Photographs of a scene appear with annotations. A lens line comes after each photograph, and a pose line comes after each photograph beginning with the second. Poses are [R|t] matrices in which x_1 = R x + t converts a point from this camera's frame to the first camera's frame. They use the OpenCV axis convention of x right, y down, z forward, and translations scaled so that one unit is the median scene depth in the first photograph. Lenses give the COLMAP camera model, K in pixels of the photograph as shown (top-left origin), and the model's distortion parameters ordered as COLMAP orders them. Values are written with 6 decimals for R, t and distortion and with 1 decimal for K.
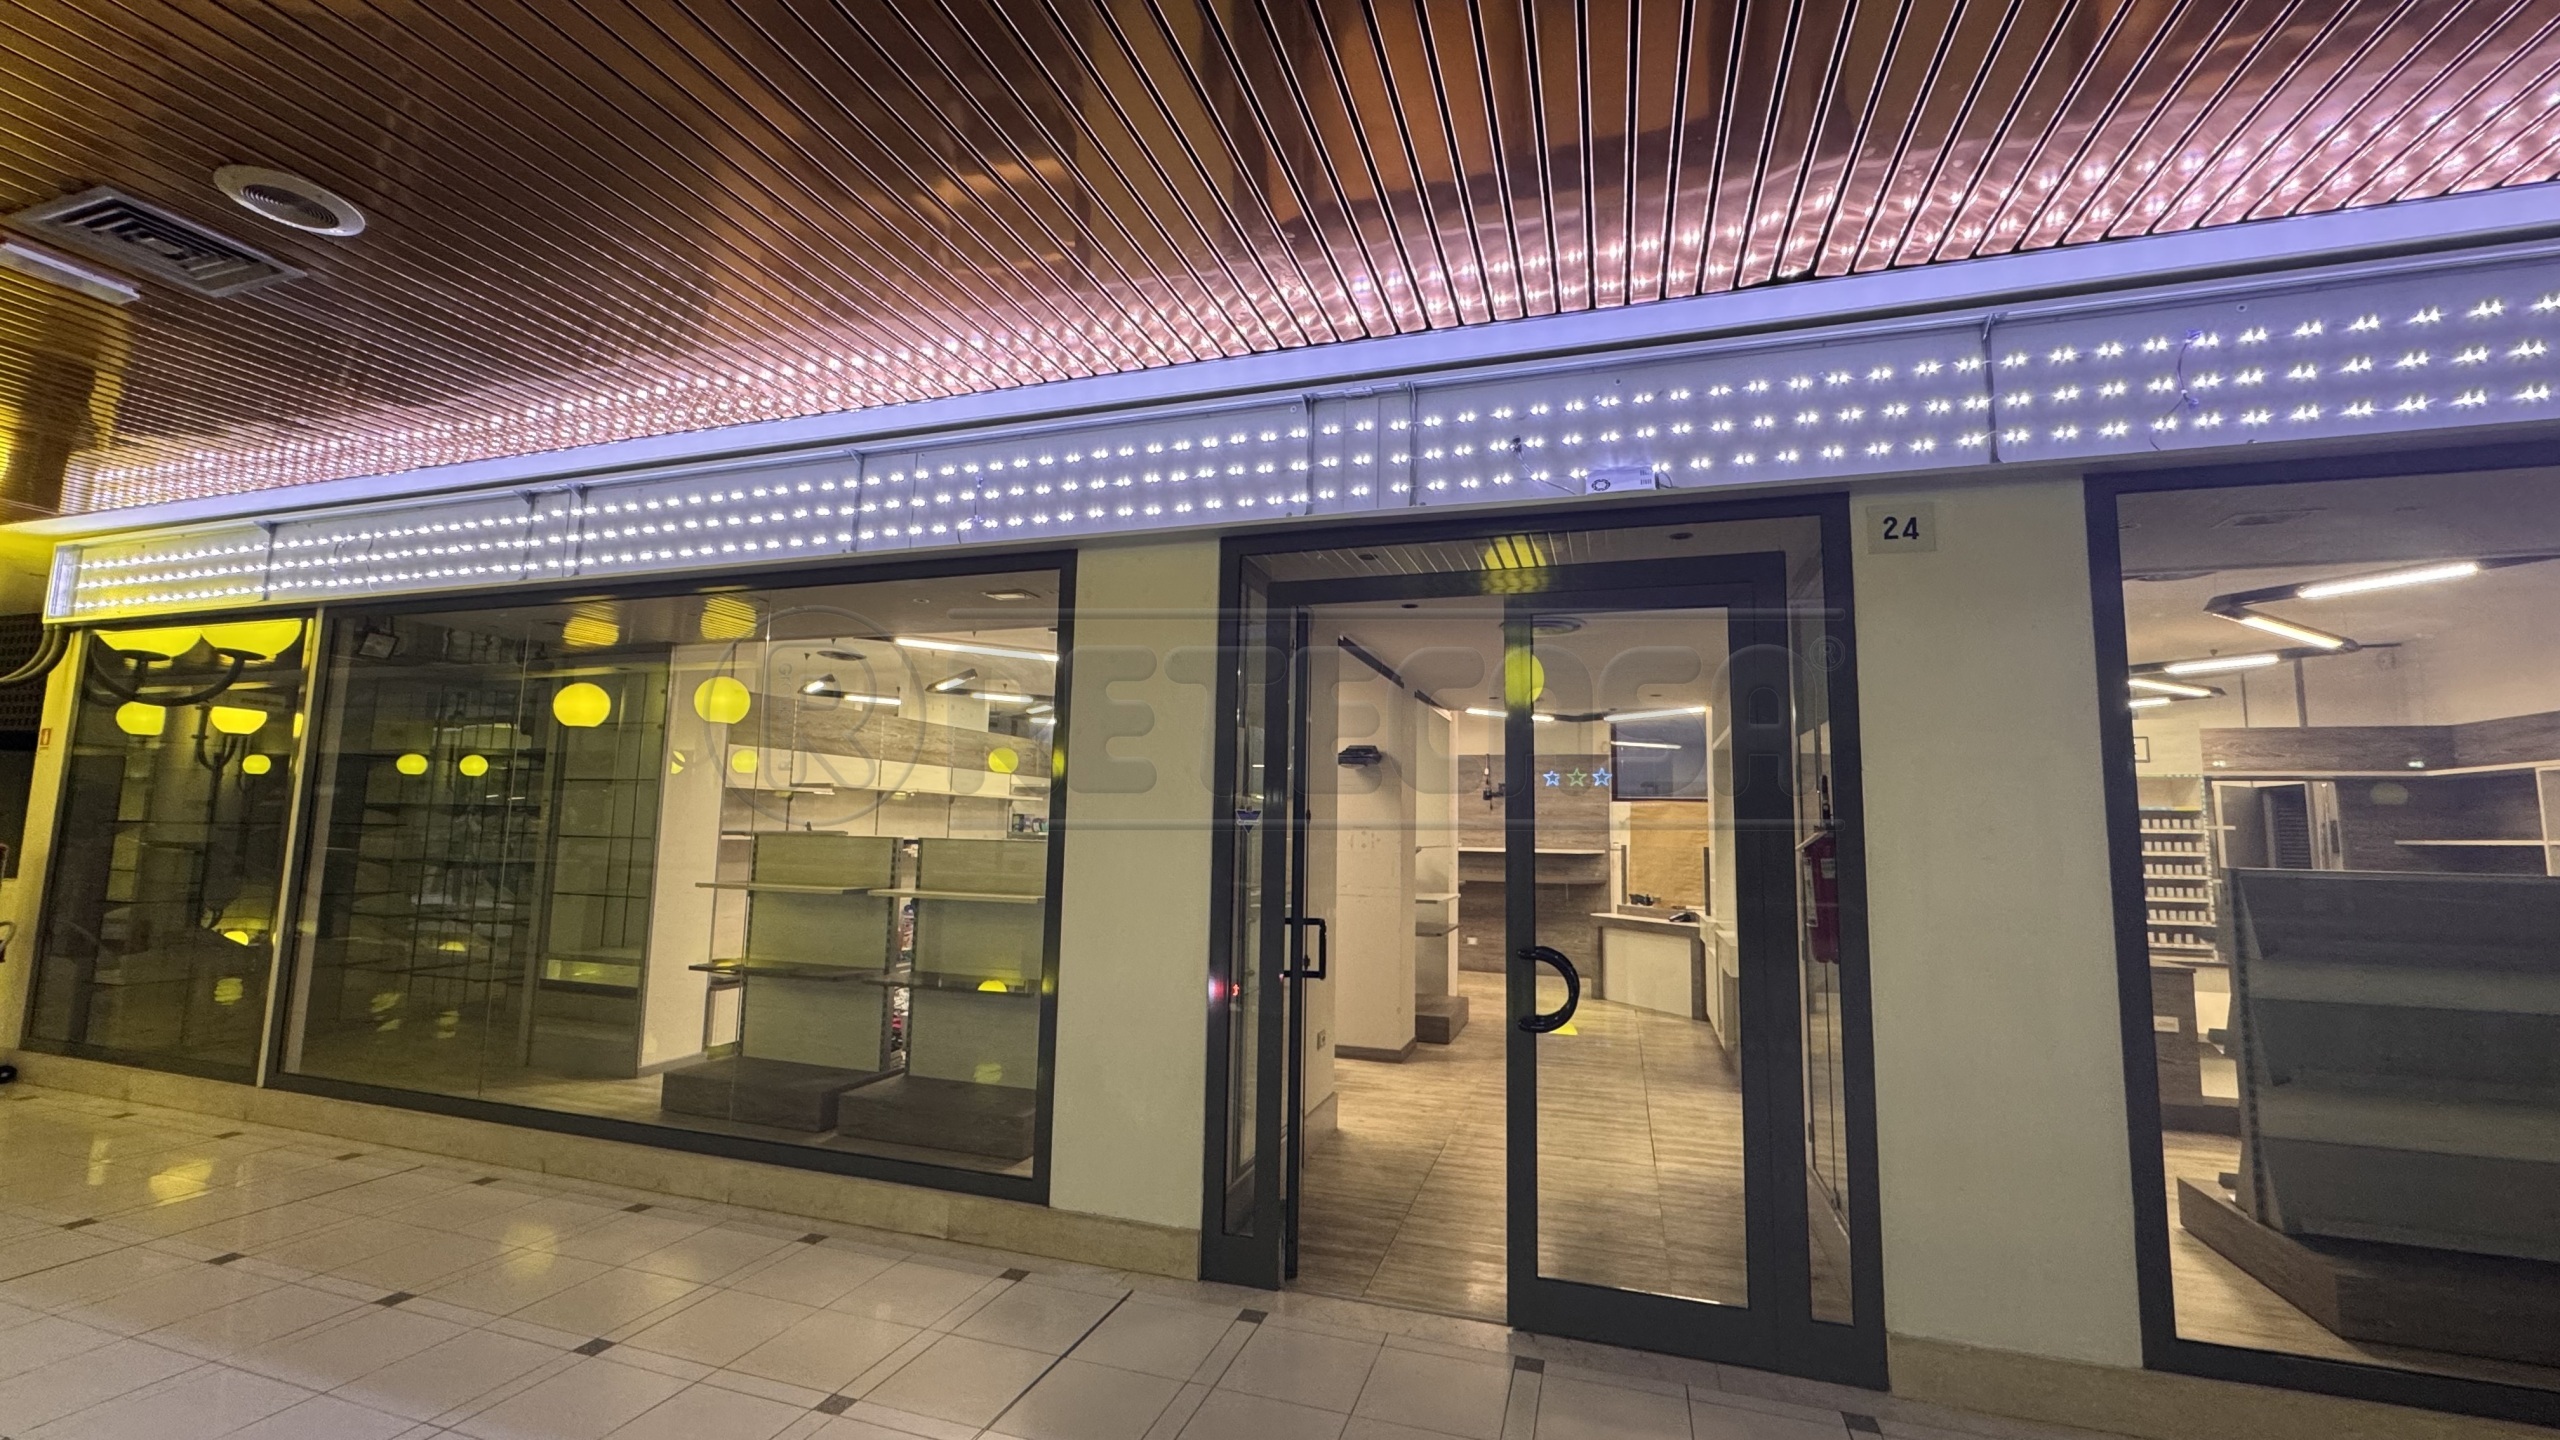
lens RADIAL K [[1025.3, 0, 1280.0], [0, 1025.3, 720.0], [0, 0, 1]] dist [-0.005087, 0.001160]
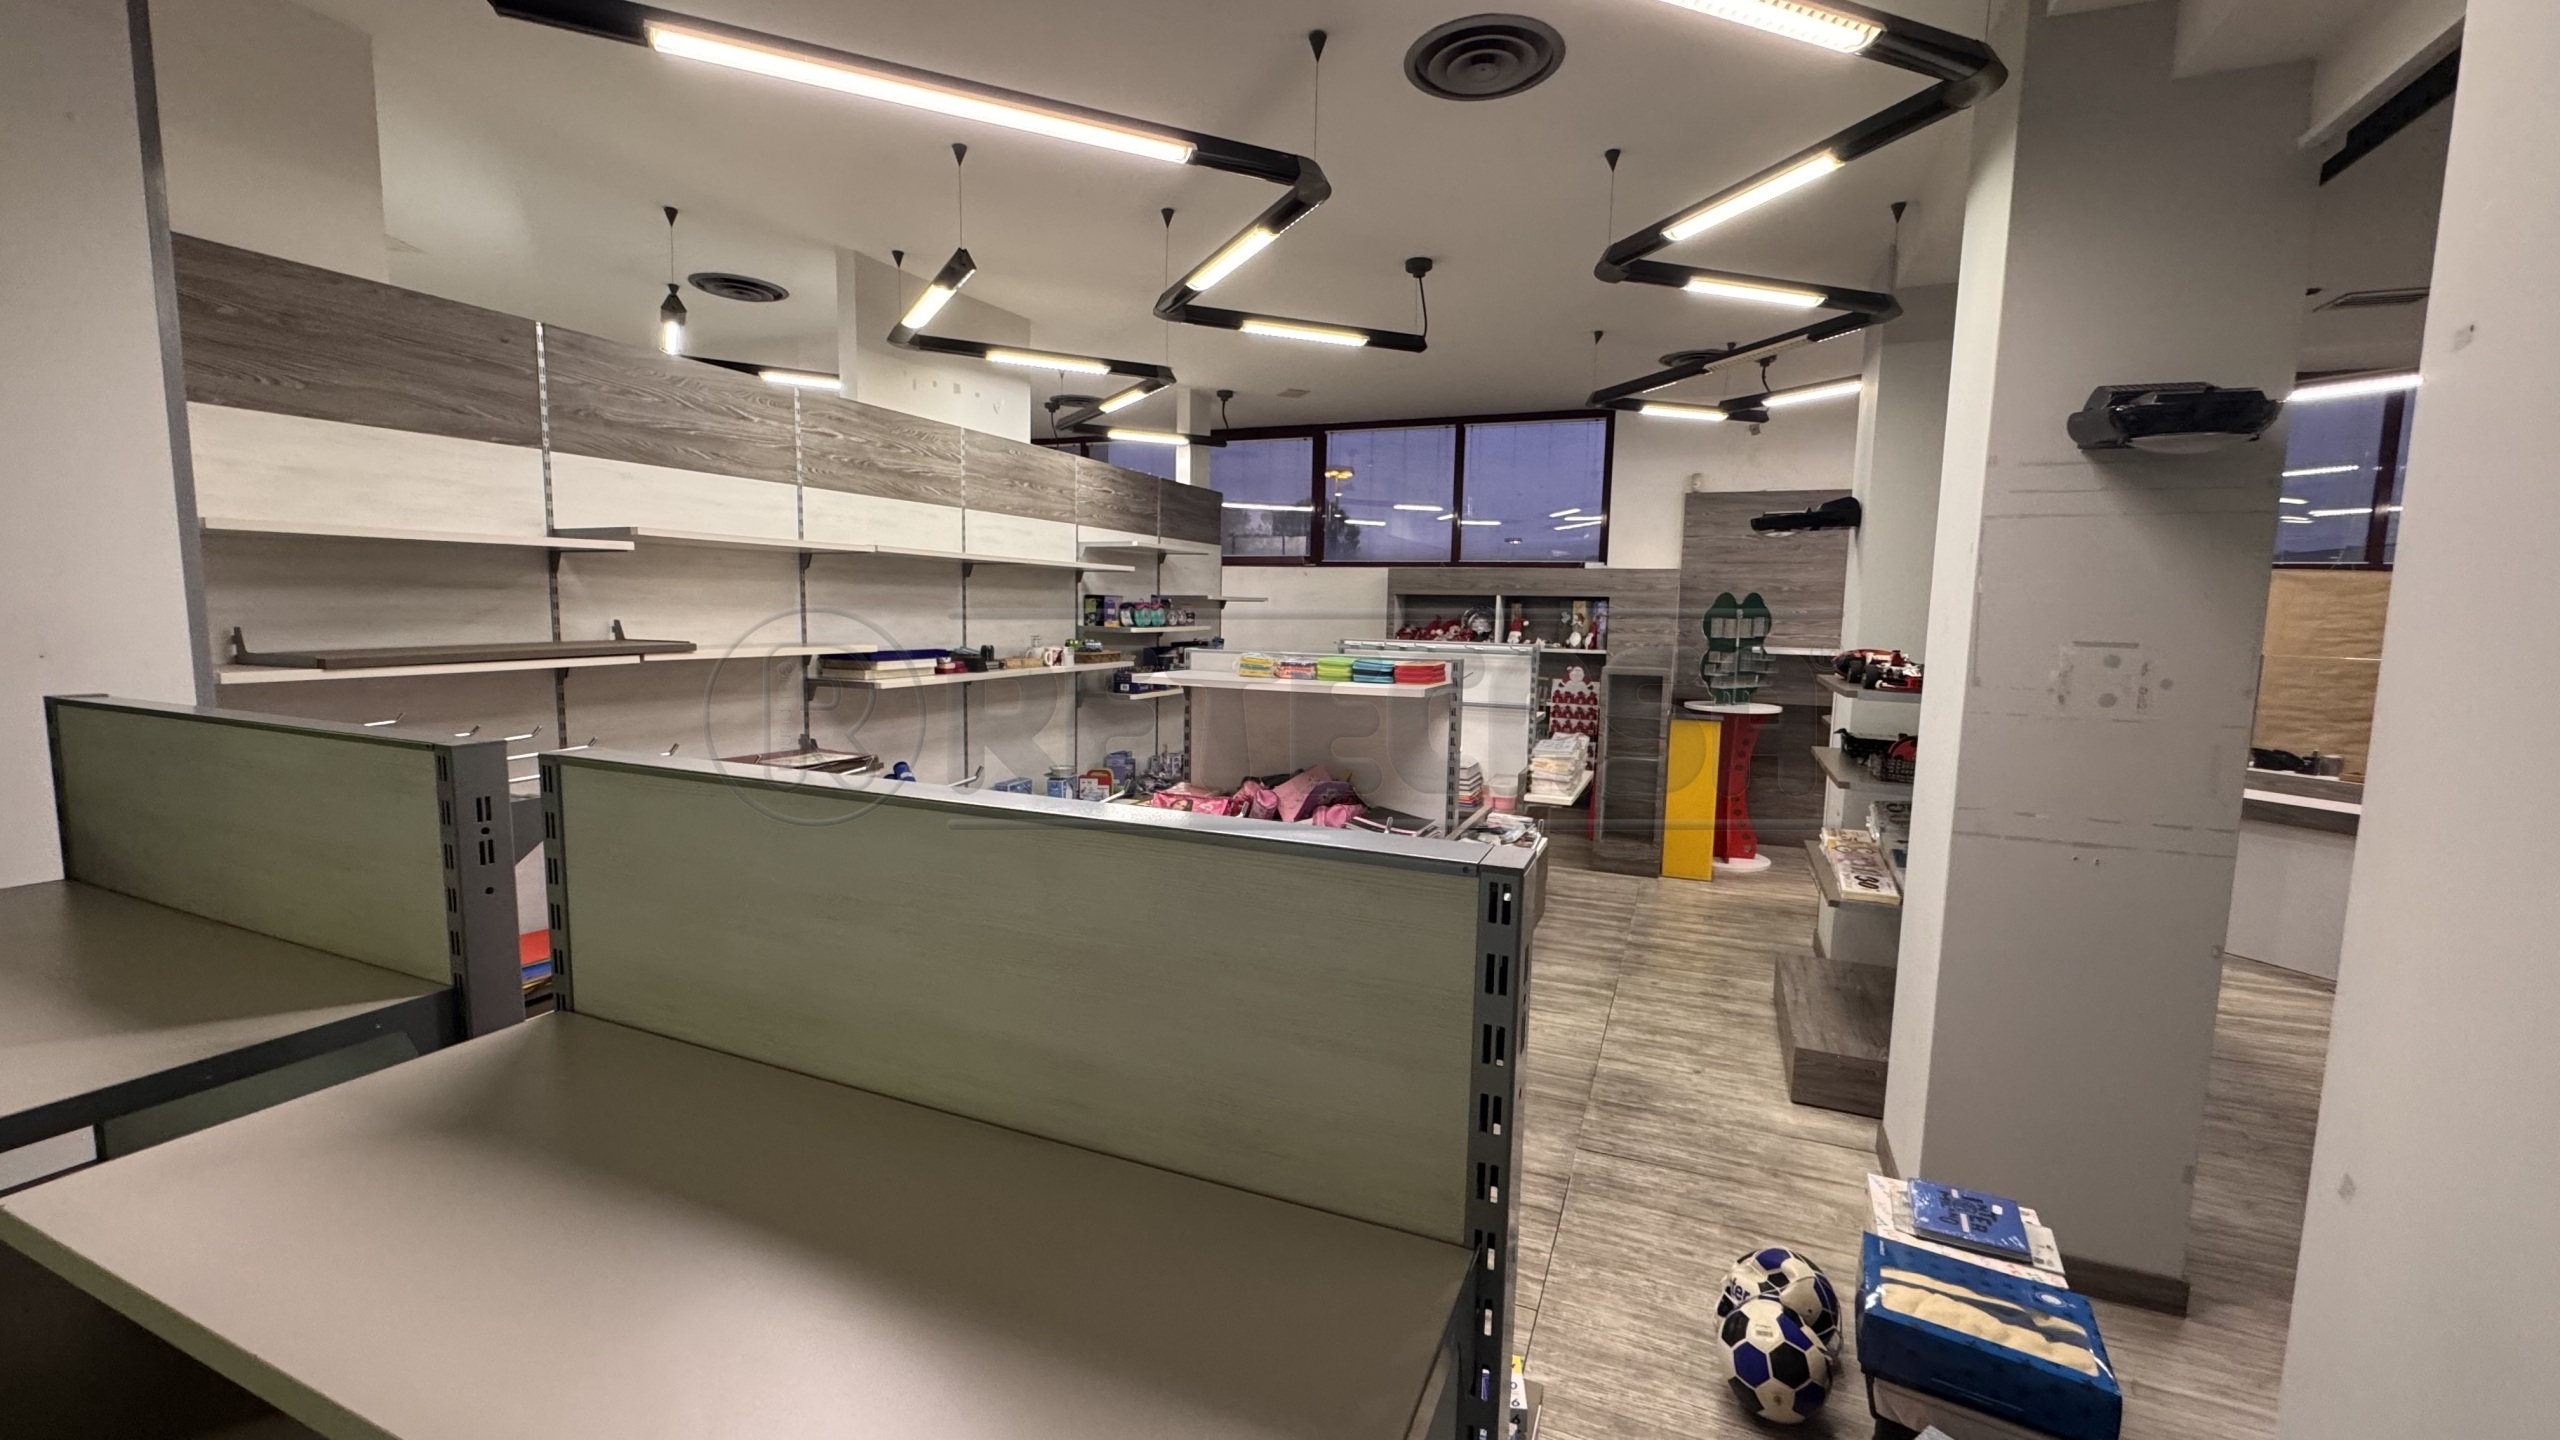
lens RADIAL K [[1018.8, 0, 1277.0], [0, 1018.8, 718.0], [0, 0, 1]] dist [-0.004207, 0.000446]
pose [[0.996627, 0.007749, -0.081694, -0.268293], [0.010166, 0.976204, 0.216616, 0.091840], [0.081429, -0.216716, 0.972833, 1.108288]]
